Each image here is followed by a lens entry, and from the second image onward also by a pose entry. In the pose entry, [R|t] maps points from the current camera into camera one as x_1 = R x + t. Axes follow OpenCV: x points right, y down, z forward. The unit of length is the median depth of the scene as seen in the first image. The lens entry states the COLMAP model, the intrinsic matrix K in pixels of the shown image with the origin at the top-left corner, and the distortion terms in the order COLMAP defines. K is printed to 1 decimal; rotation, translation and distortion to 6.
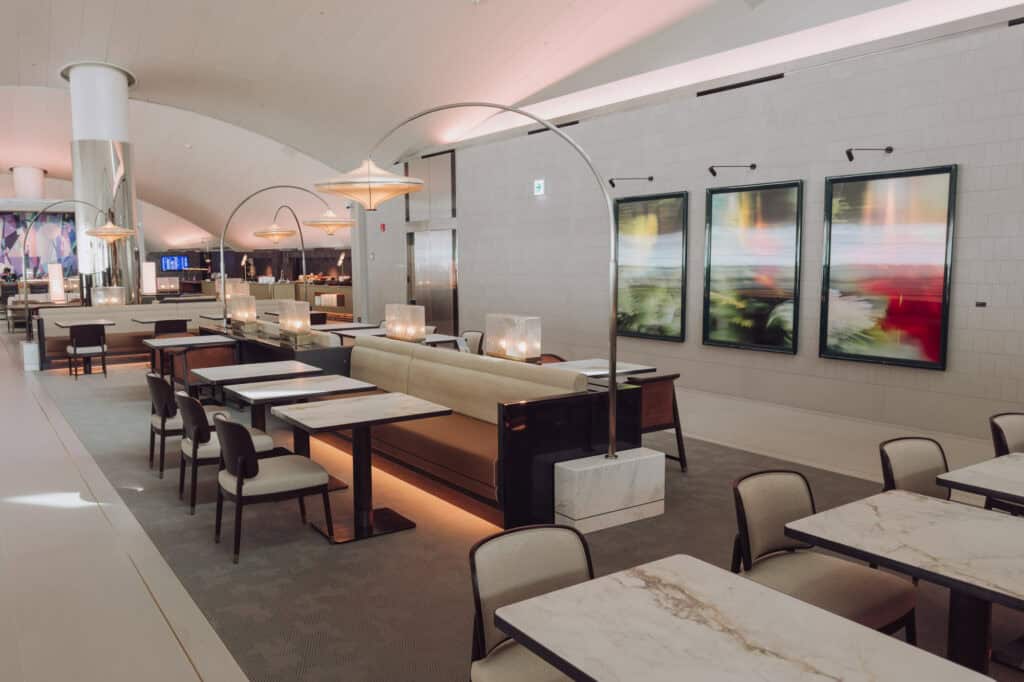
lens RADIAL K [[823.3, 0, 511.3], [0, 823.3, 340.1], [0, 0, 1]] dist [-0.001797, 0.004740]
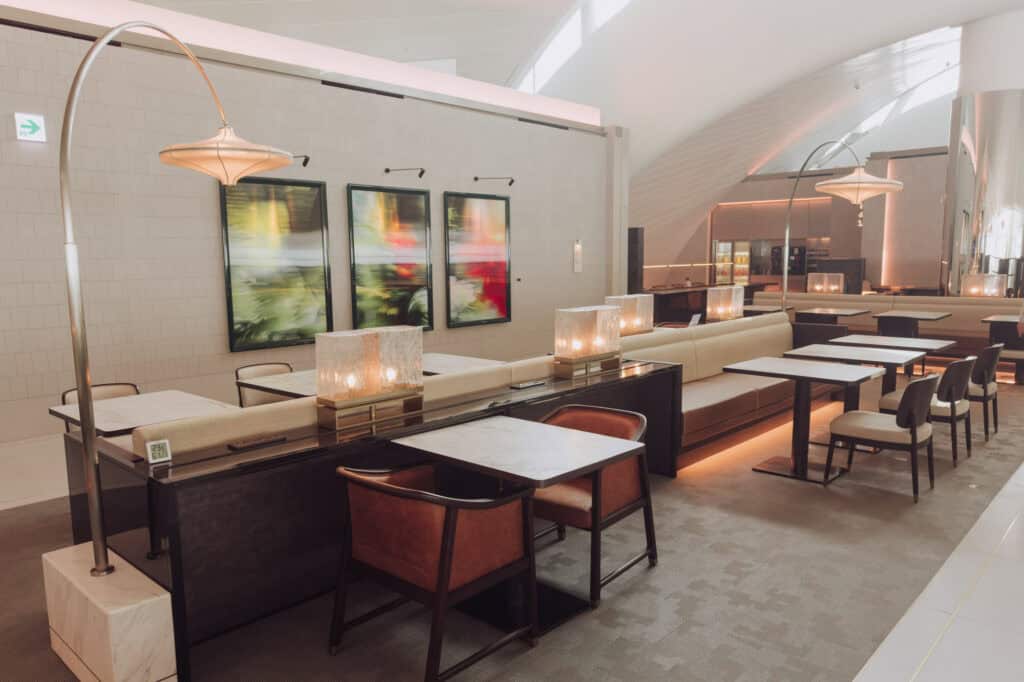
lens RADIAL K [[721.1, 0, 511.7], [0, 721.1, 347.2], [0, 0, 1]] dist [0.013053, 0.002945]
pose [[-0.220871, -0.112748, 0.968764, -0.718615], [0.110580, 0.983995, 0.139732, -0.093222], [-0.969014, 0.137989, -0.204868, 1.068119]]
